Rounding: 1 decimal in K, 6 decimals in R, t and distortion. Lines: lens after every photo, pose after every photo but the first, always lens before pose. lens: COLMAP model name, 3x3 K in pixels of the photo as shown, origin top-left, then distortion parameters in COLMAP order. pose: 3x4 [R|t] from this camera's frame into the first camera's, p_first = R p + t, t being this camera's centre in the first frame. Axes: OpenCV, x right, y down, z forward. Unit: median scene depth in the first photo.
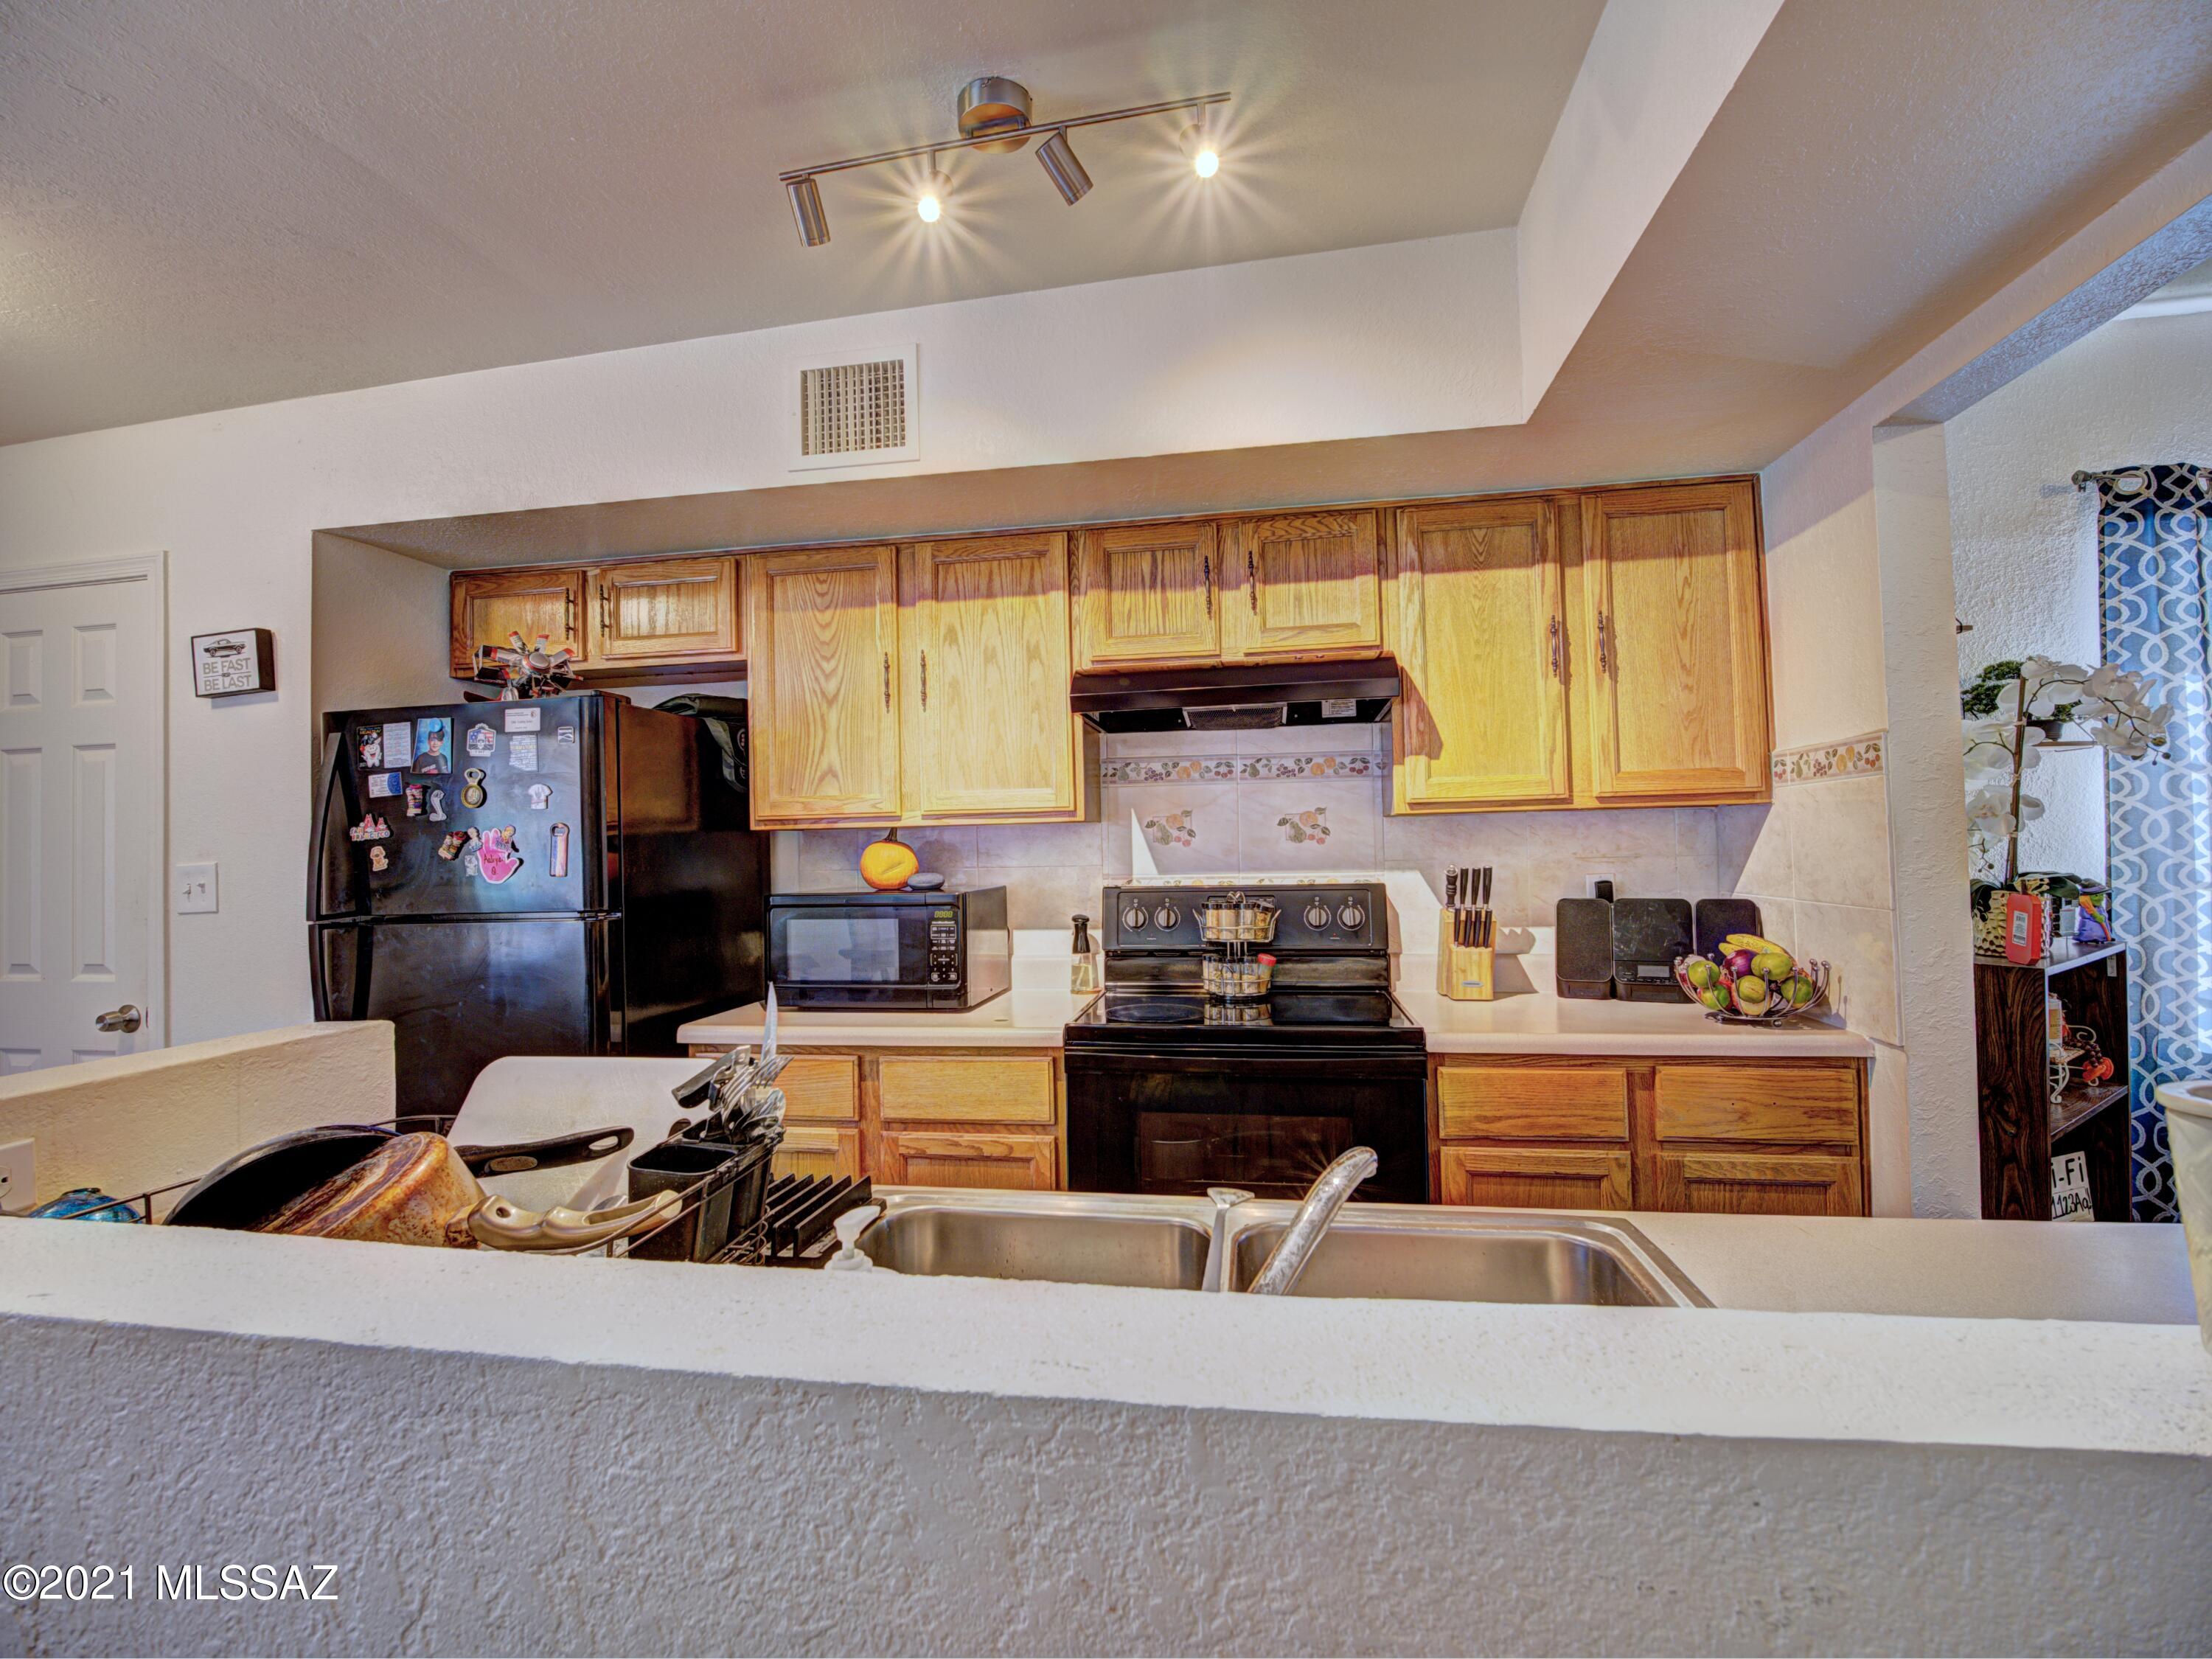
lens RADIAL K [[992.8, 0, 1101.2], [0, 992.8, 822.6], [0, 0, 1]] dist [-0.022985, -0.000468]
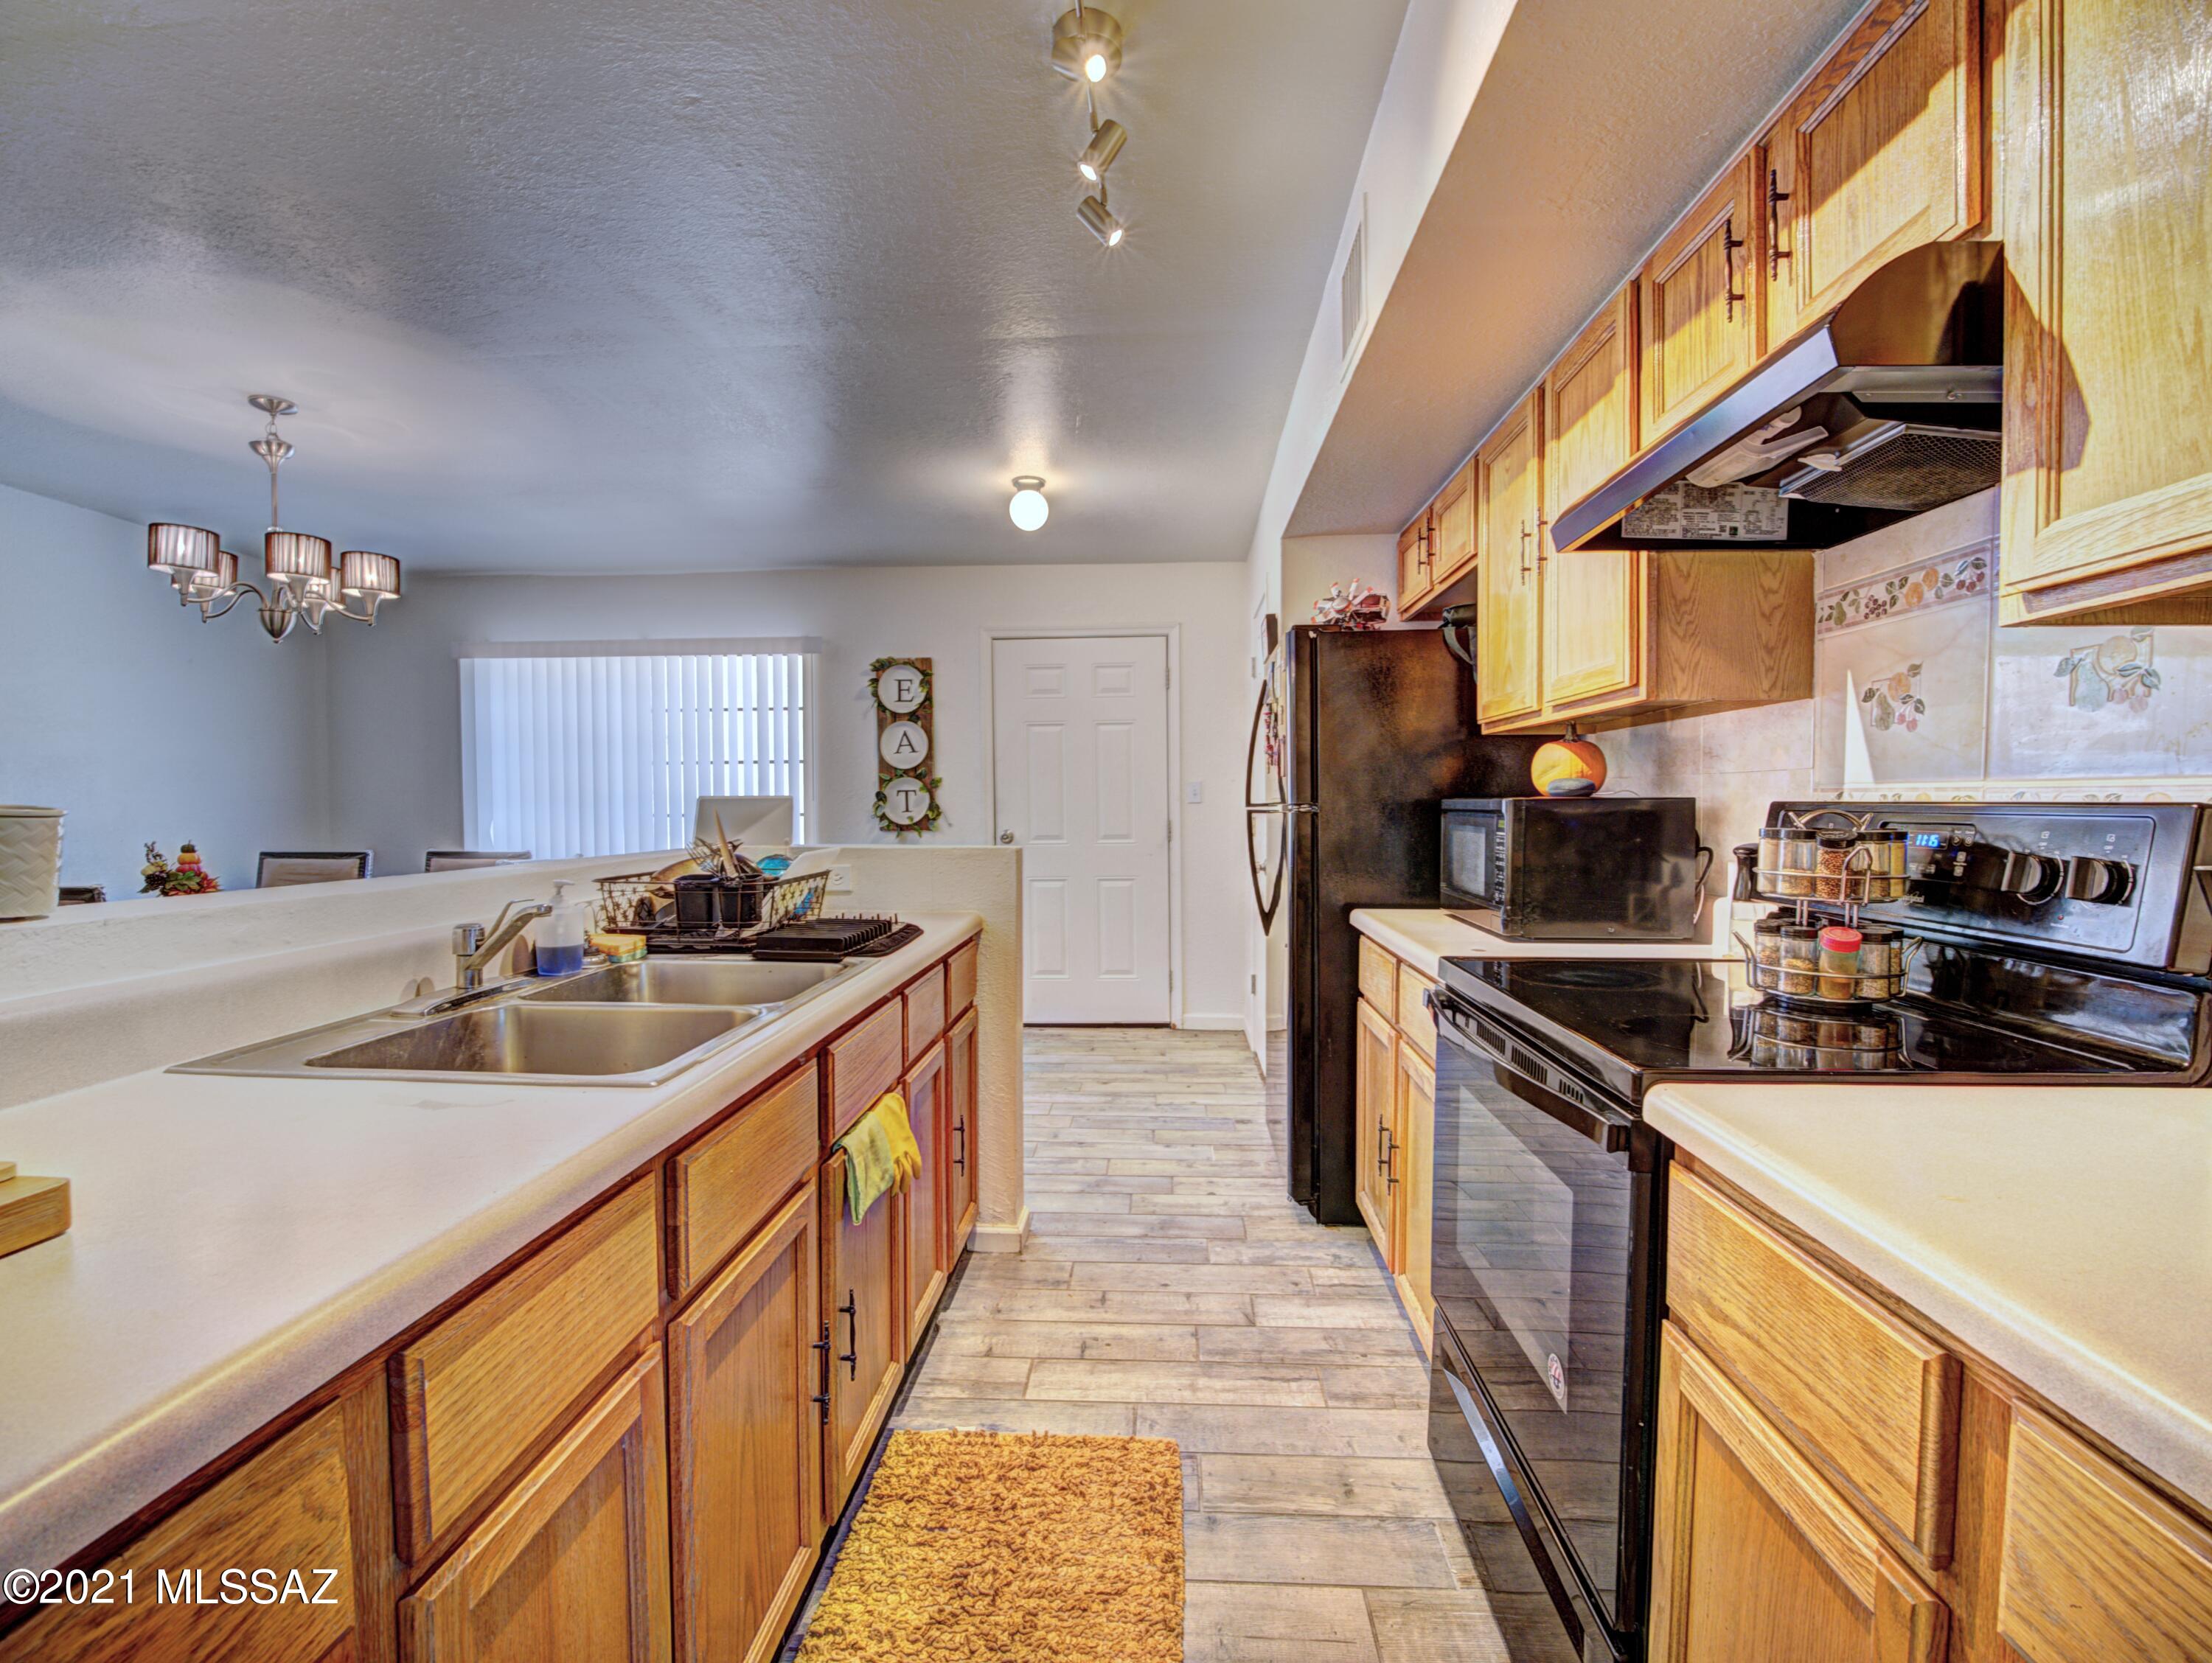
lens RADIAL K [[992.7, 0, 1101.2], [0, 992.7, 824.6], [0, 0, 1]] dist [-0.022985, -0.000468]
pose [[0.087554, 0.046617, -0.995068, 0.594213], [0.022368, 0.998561, 0.048749, 0.040130], [0.995909, -0.026525, 0.086385, 0.523811]]
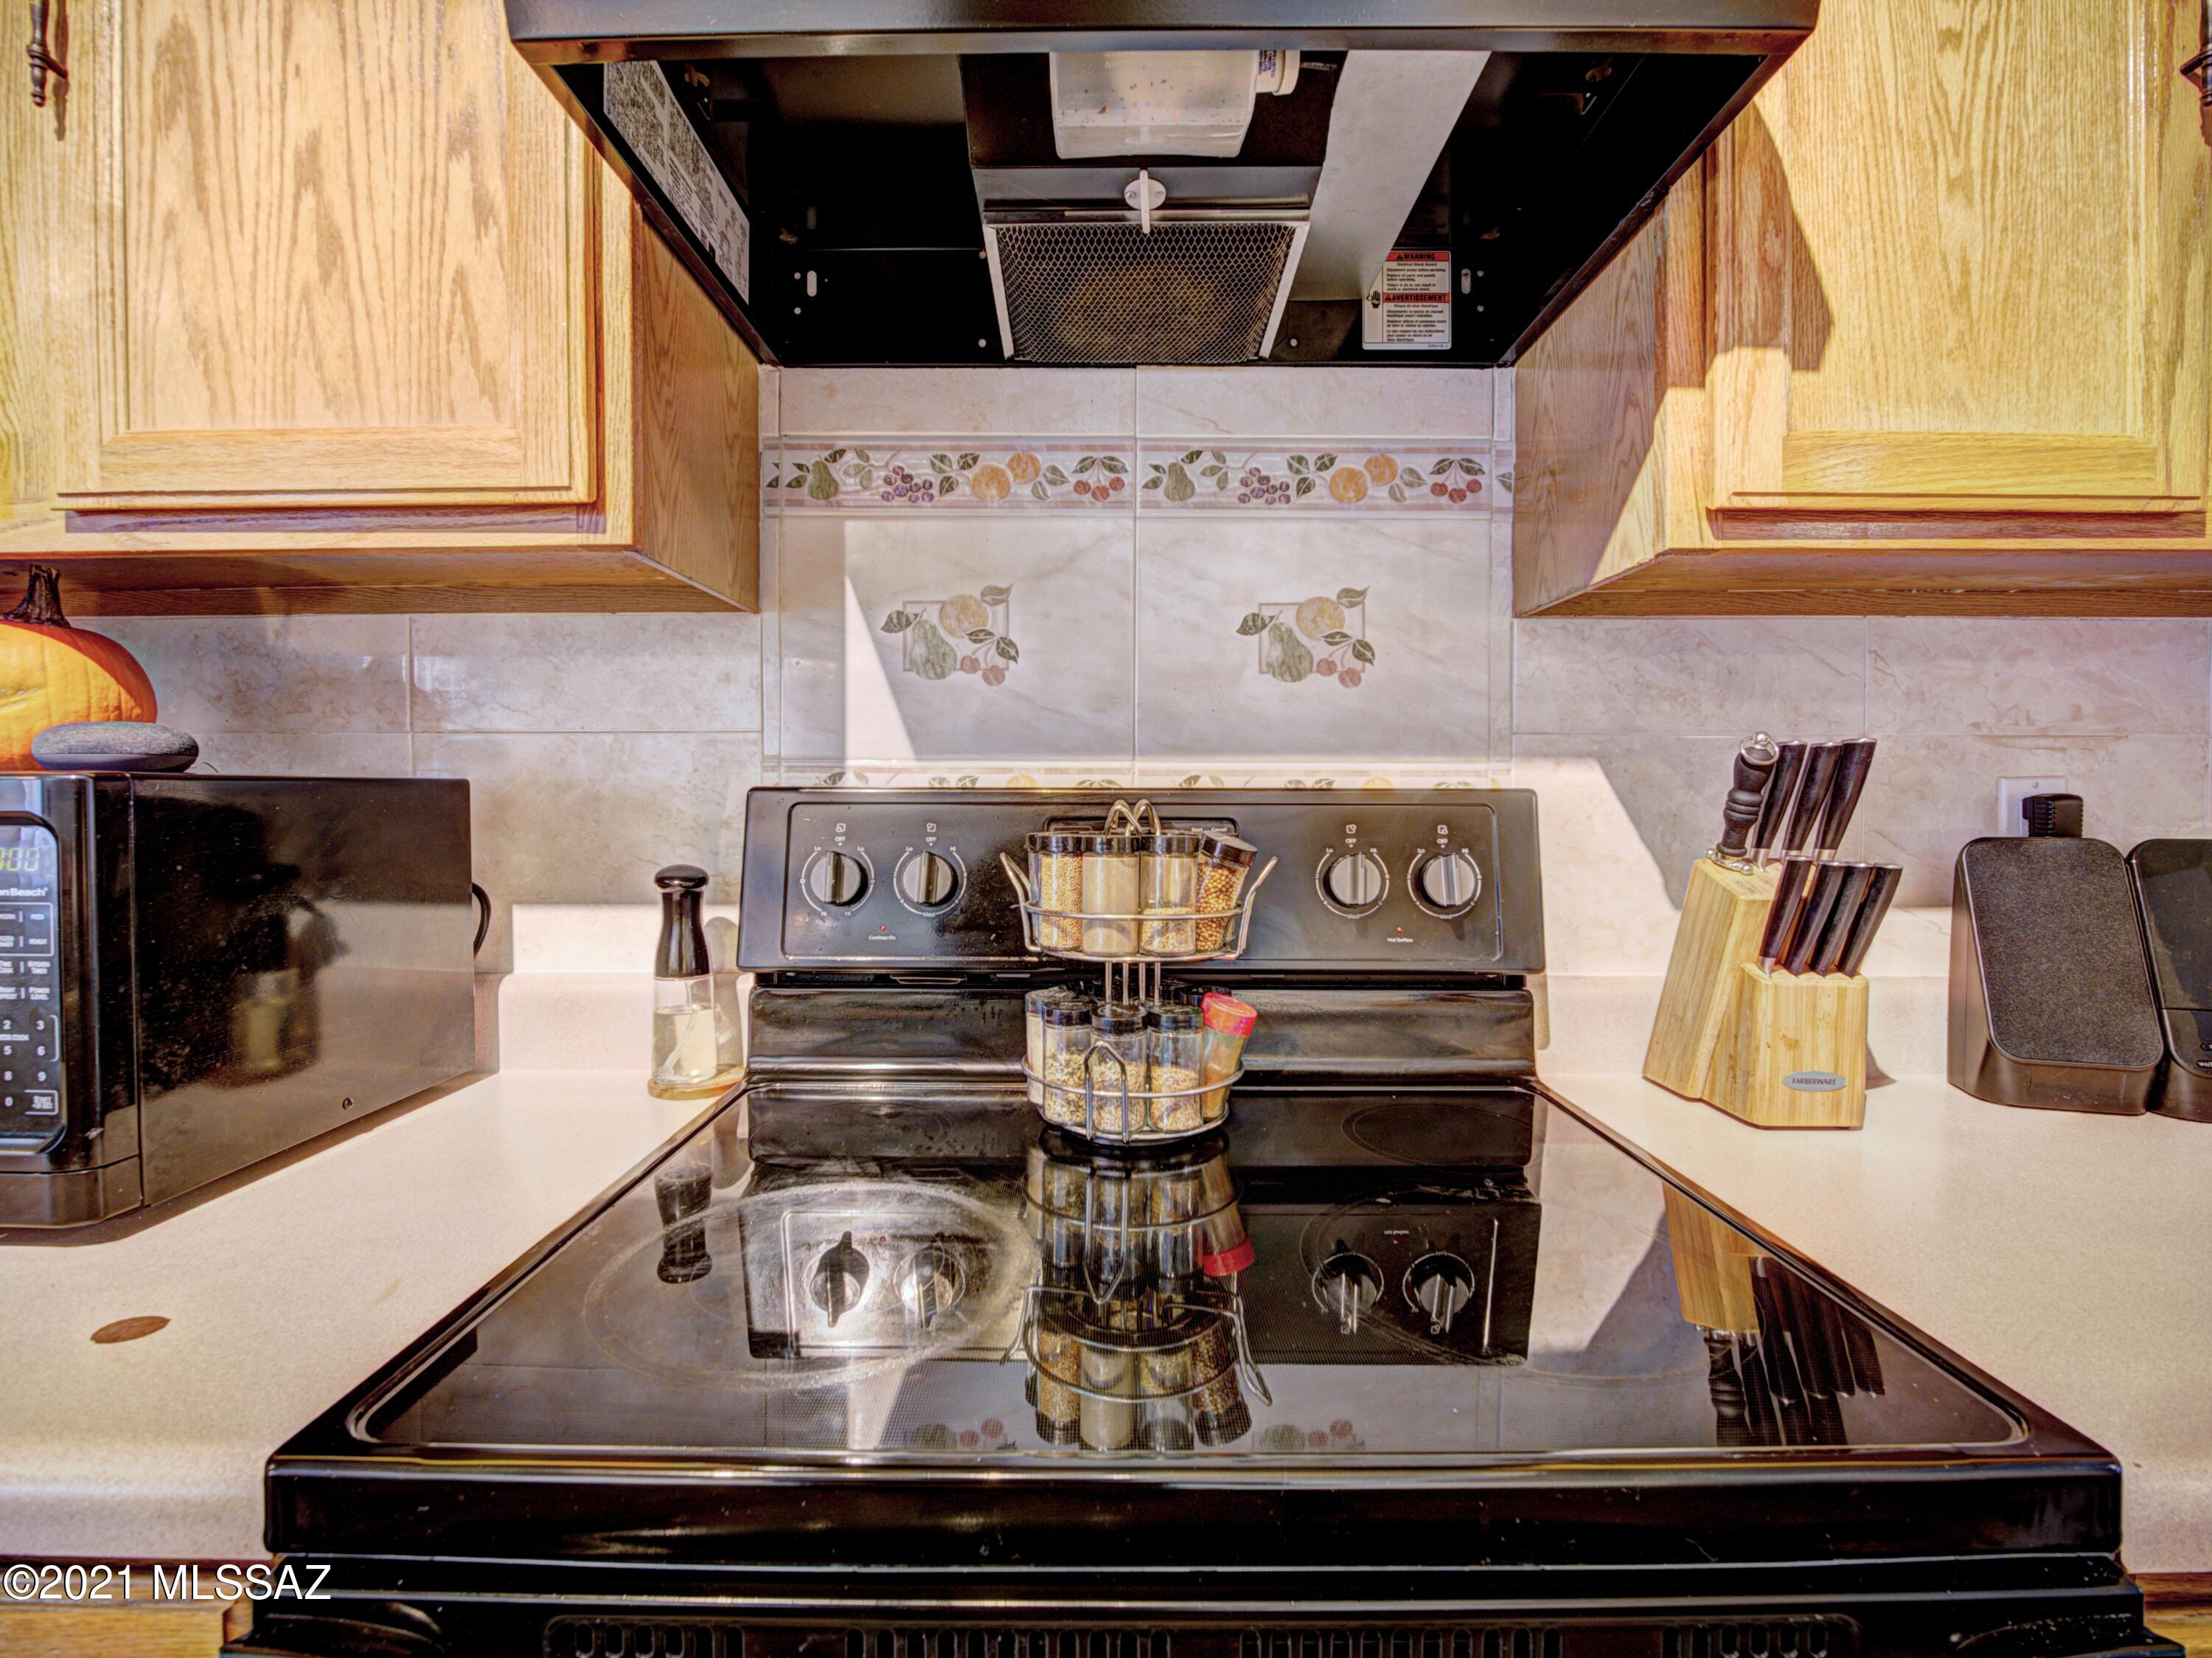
lens RADIAL K [[993.0, 0, 1101.2], [0, 993.0, 822.1], [0, 0, 1]] dist [-0.022985, -0.000468]
pose [[0.987502, 0.017643, 0.156619, 0.070355], [-0.025533, 0.998496, 0.048509, 0.057604], [-0.155527, -0.051901, 0.986467, 0.642501]]
